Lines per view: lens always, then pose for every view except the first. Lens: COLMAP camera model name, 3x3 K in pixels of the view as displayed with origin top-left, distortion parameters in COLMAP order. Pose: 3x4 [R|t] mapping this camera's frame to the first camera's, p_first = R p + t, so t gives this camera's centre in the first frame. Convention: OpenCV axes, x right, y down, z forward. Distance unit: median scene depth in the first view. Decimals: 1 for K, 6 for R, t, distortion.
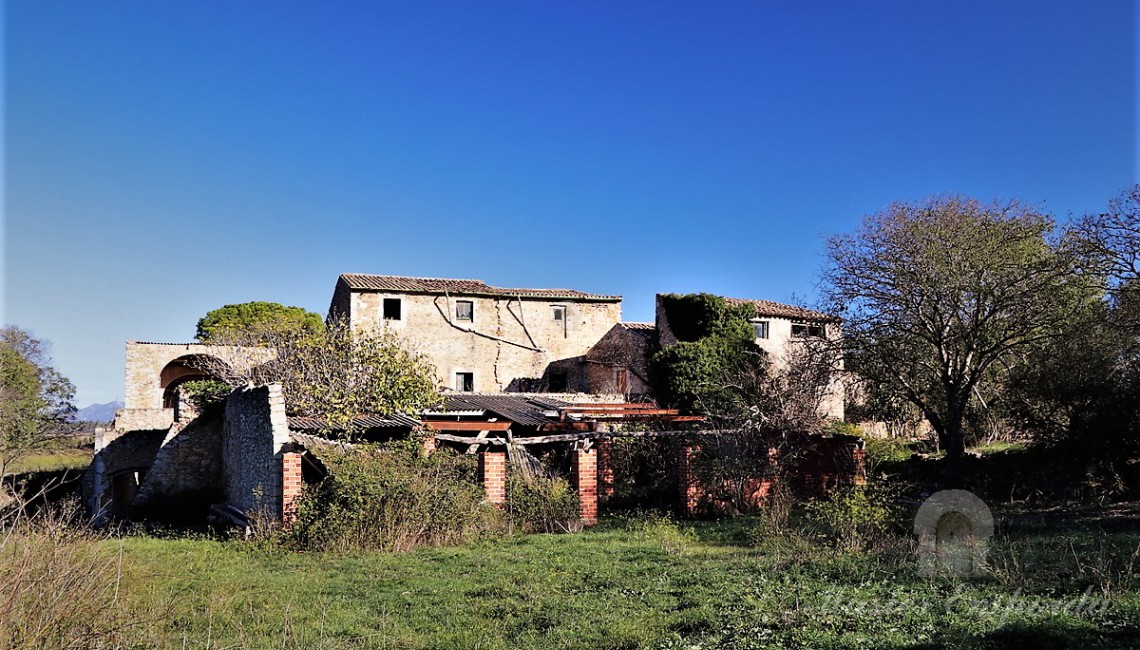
lens RADIAL K [[992.1, 0, 576.9], [0, 992.1, 325.1], [0, 0, 1]] dist [-0.177087, 0.155634]
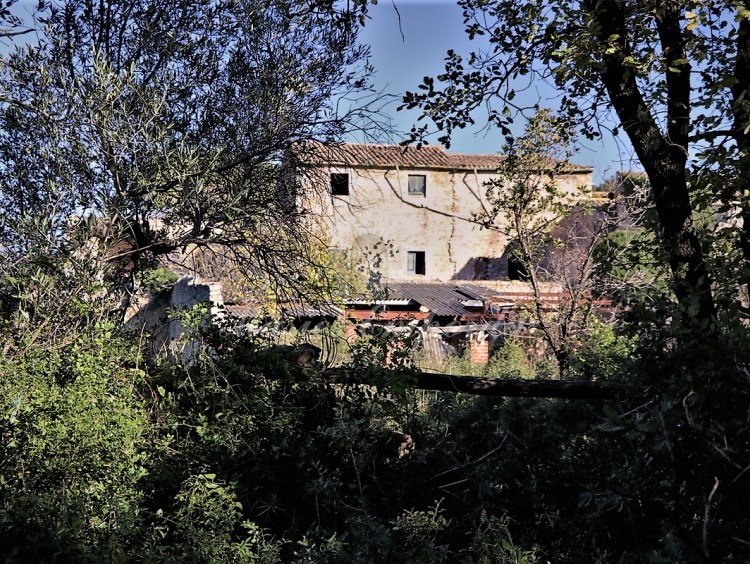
lens RADIAL K [[1417.4, 0, 373.1], [0, 1417.4, 282.2], [0, 0, 1]] dist [-0.058659, 0.000000]
pose [[0.980795, 0.016735, -0.194322, 0.108921], [0.002232, 0.995284, 0.096979, -0.053665], [0.195029, -0.095550, 0.976132, -0.329125]]
